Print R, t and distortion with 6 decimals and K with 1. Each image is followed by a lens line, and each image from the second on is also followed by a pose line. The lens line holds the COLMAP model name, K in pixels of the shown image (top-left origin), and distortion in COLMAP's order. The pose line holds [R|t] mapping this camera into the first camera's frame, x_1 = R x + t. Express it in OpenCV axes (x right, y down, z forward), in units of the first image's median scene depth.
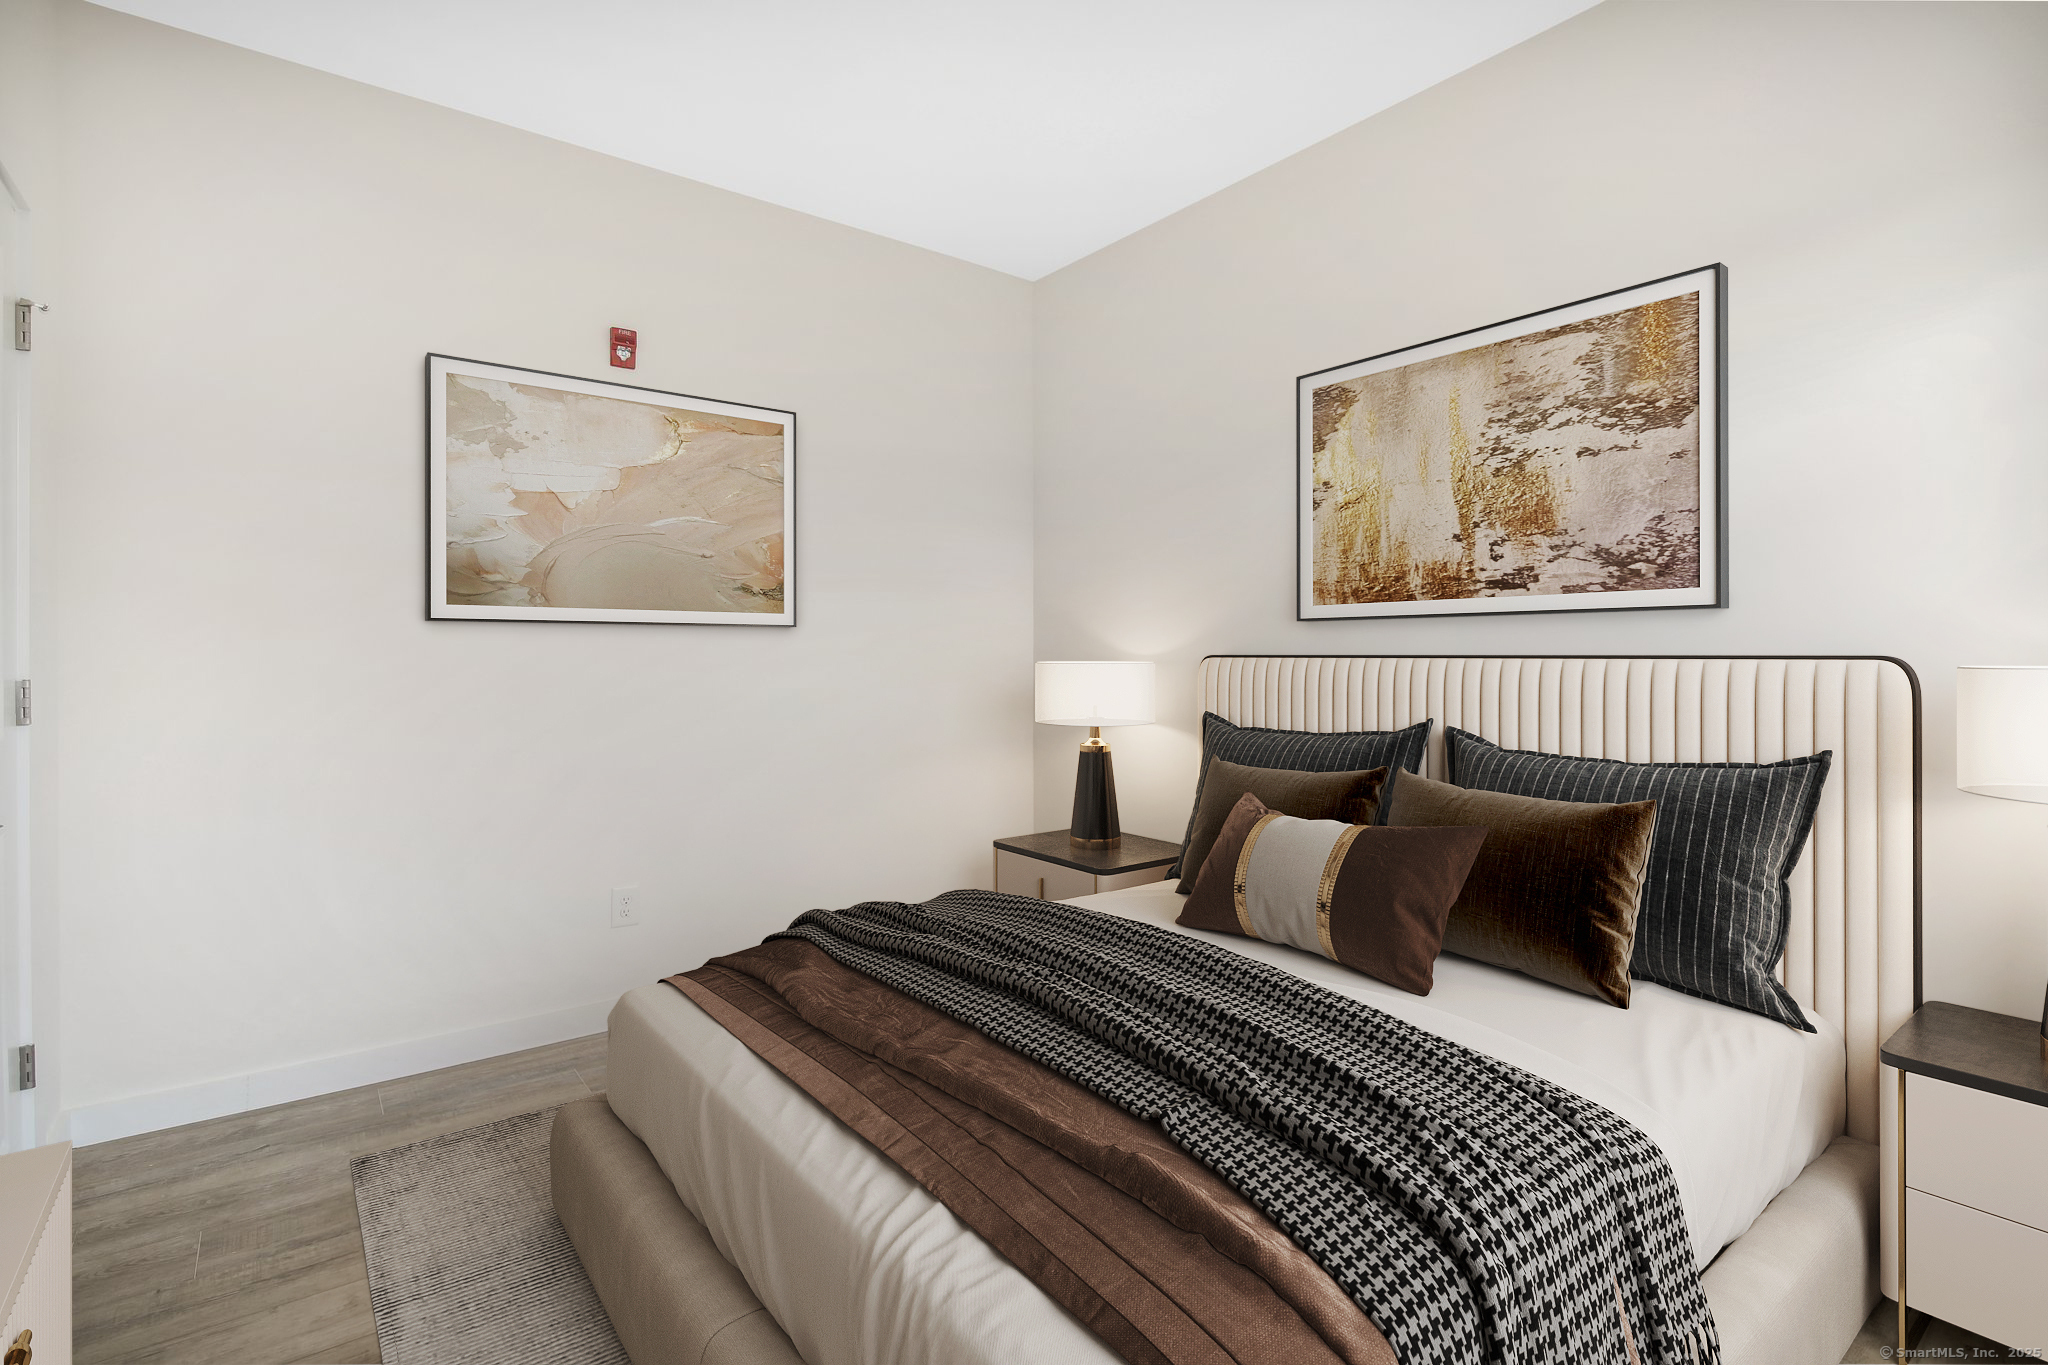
lens RADIAL K [[968.0, 0, 1022.2], [0, 968.0, 668.7], [0, 0, 1]] dist [-0.003149, -0.000137]
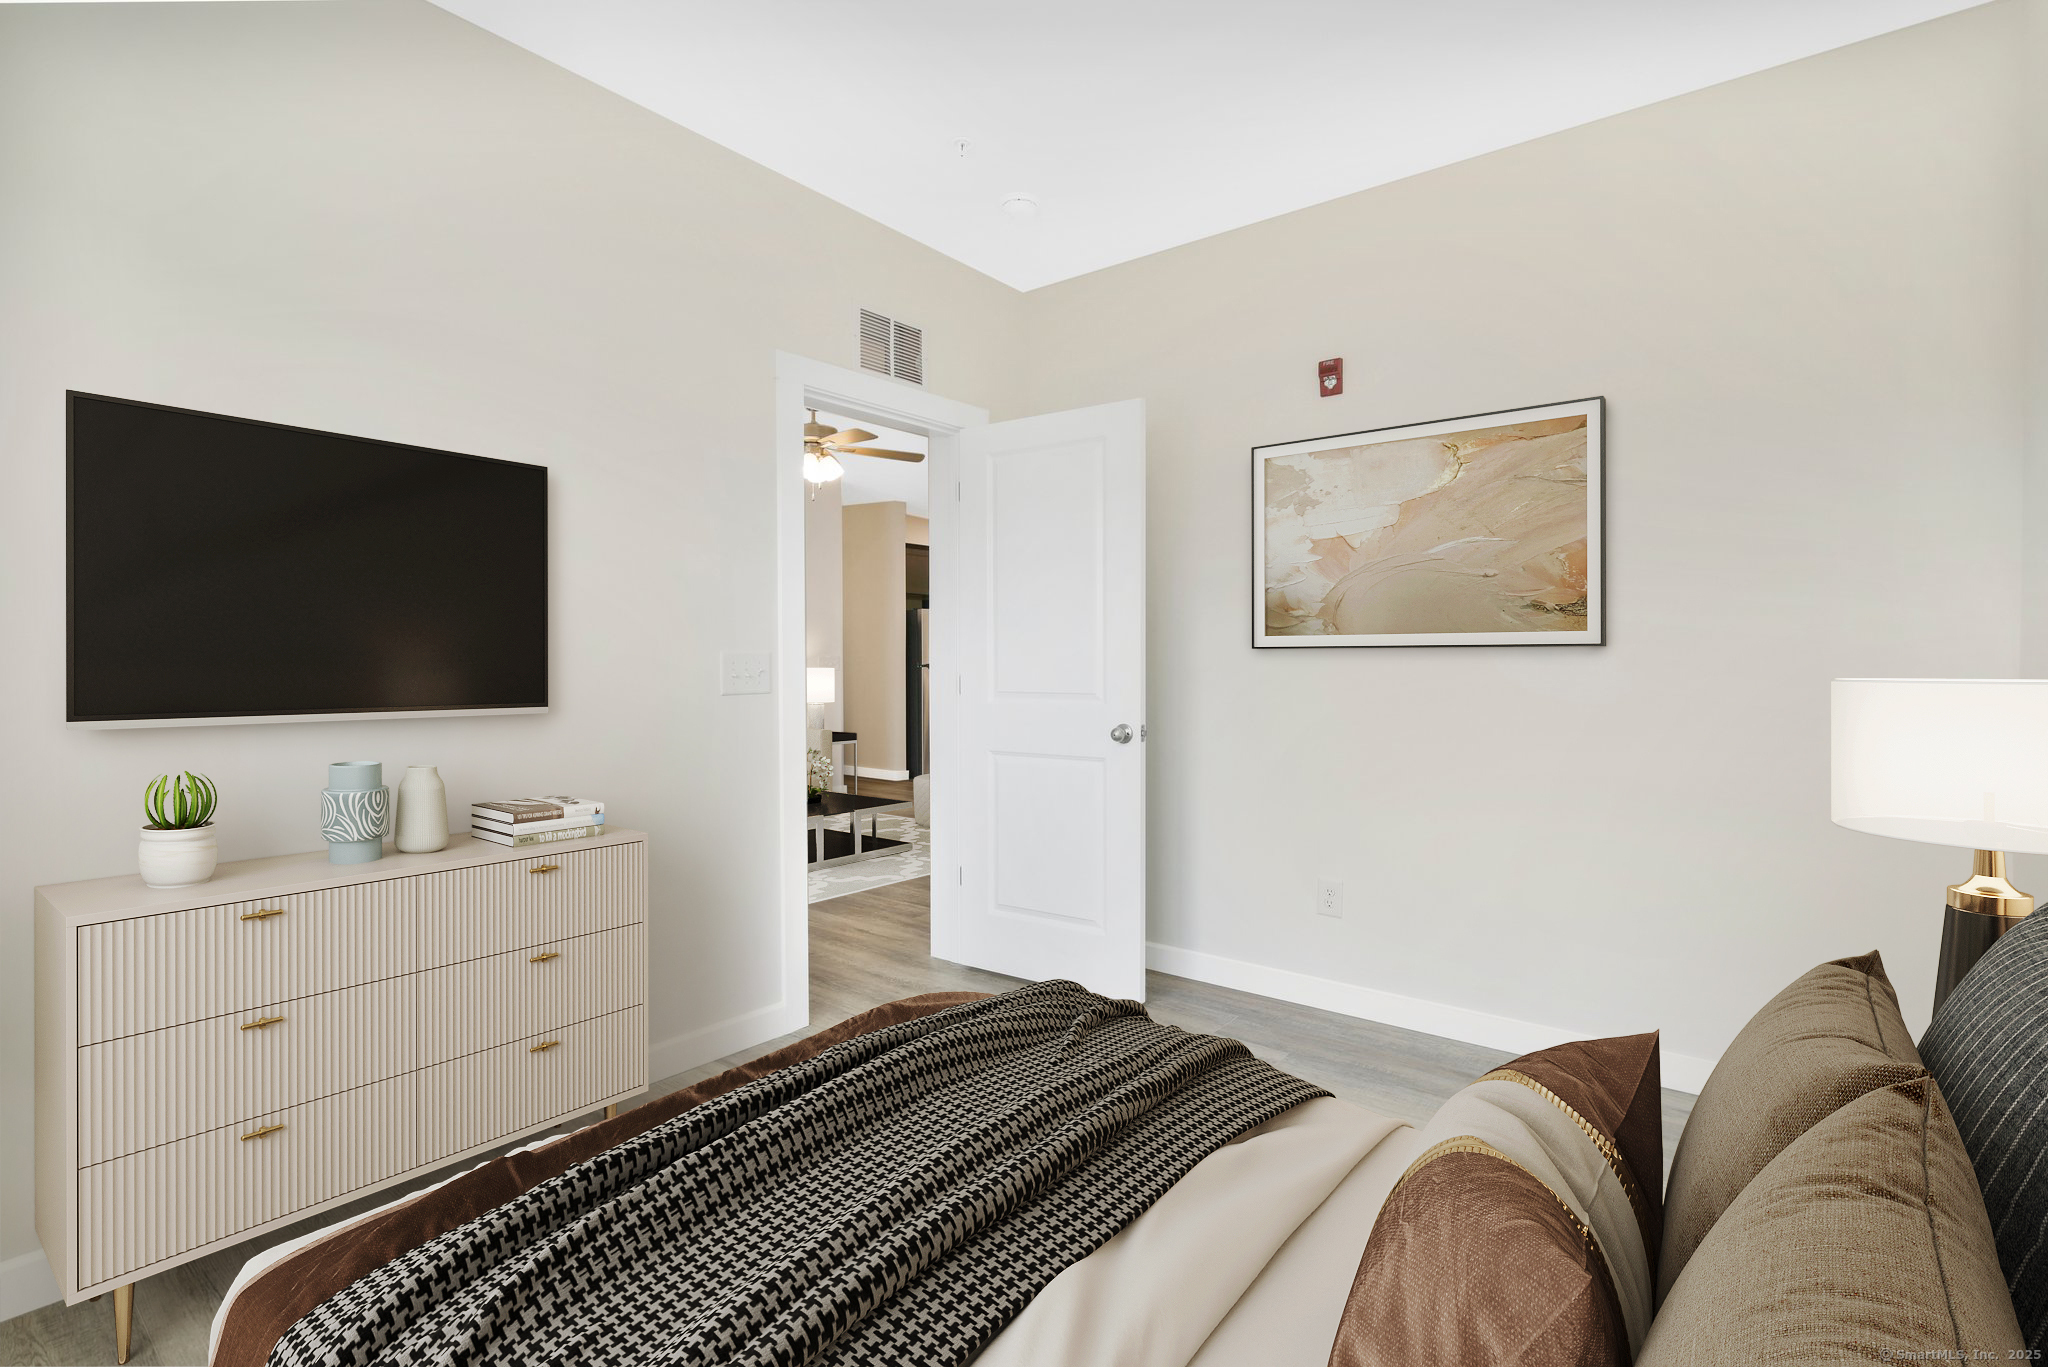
lens RADIAL K [[968.0, 0, 1025.7], [0, 968.0, 673.3], [0, 0, 1]] dist [-0.003149, -0.000137]
pose [[0.248806, 0.008225, -0.968518, 0.511273], [-0.017075, 0.999846, 0.004105, -0.014599], [0.968403, 0.015516, 0.248908, 0.319125]]
